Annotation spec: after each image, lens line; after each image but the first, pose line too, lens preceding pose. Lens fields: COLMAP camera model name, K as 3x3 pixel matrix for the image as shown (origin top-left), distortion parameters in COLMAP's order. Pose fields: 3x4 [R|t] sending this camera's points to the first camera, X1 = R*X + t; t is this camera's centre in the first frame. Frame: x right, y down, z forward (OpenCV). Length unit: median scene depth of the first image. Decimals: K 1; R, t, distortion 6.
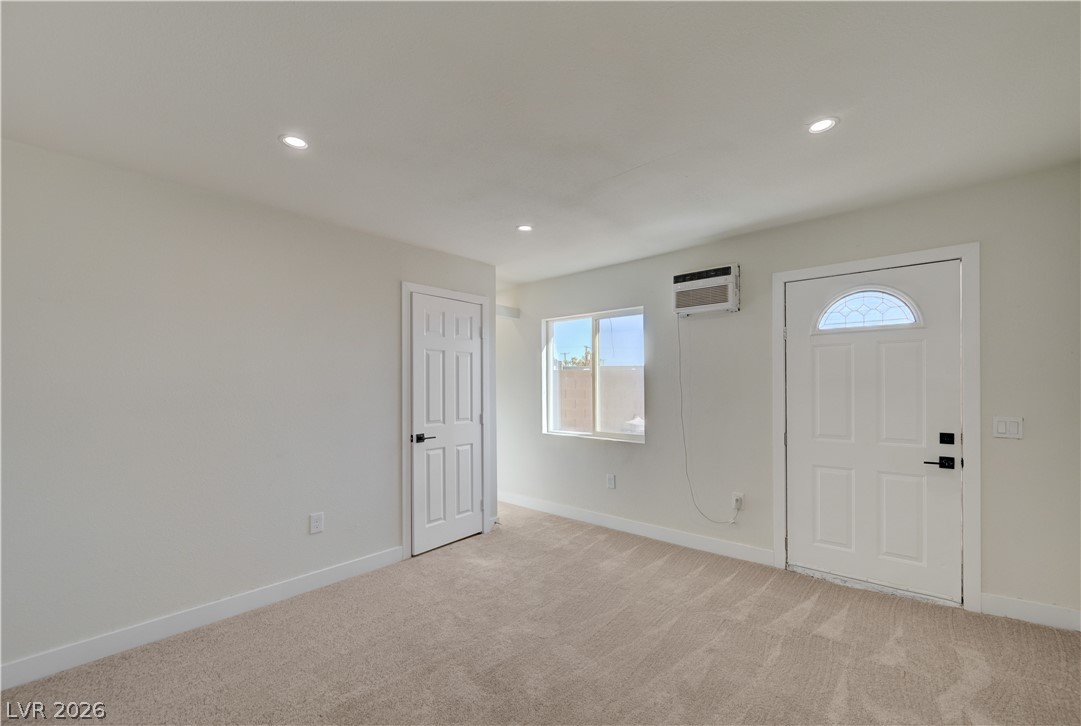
lens RADIAL K [[451.3, 0, 539.9], [0, 451.3, 381.7], [0, 0, 1]] dist [-0.000267, -0.000032]
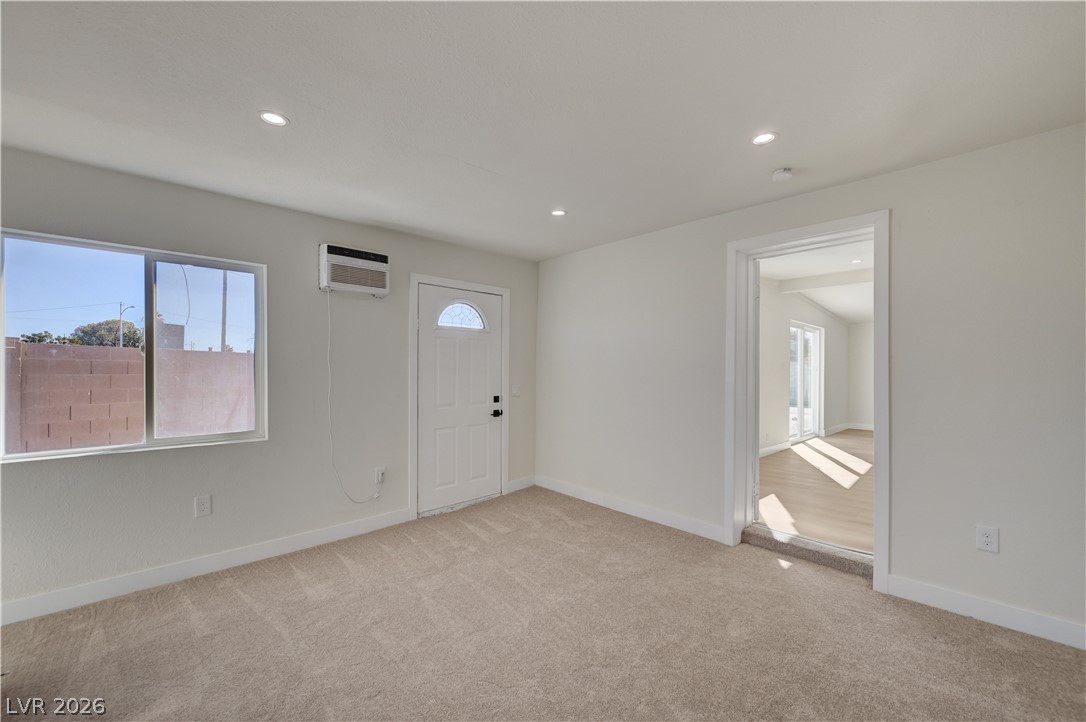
lens RADIAL K [[438.6, 0, 552.2], [0, 438.6, 370.6], [0, 0, 1]] dist [0.002042, 0.000037]
pose [[0.072377, 0.005801, 0.997360, -0.651076], [-0.005983, 0.999968, -0.005382, 0.022126], [-0.997359, -0.005578, 0.072409, 0.589877]]
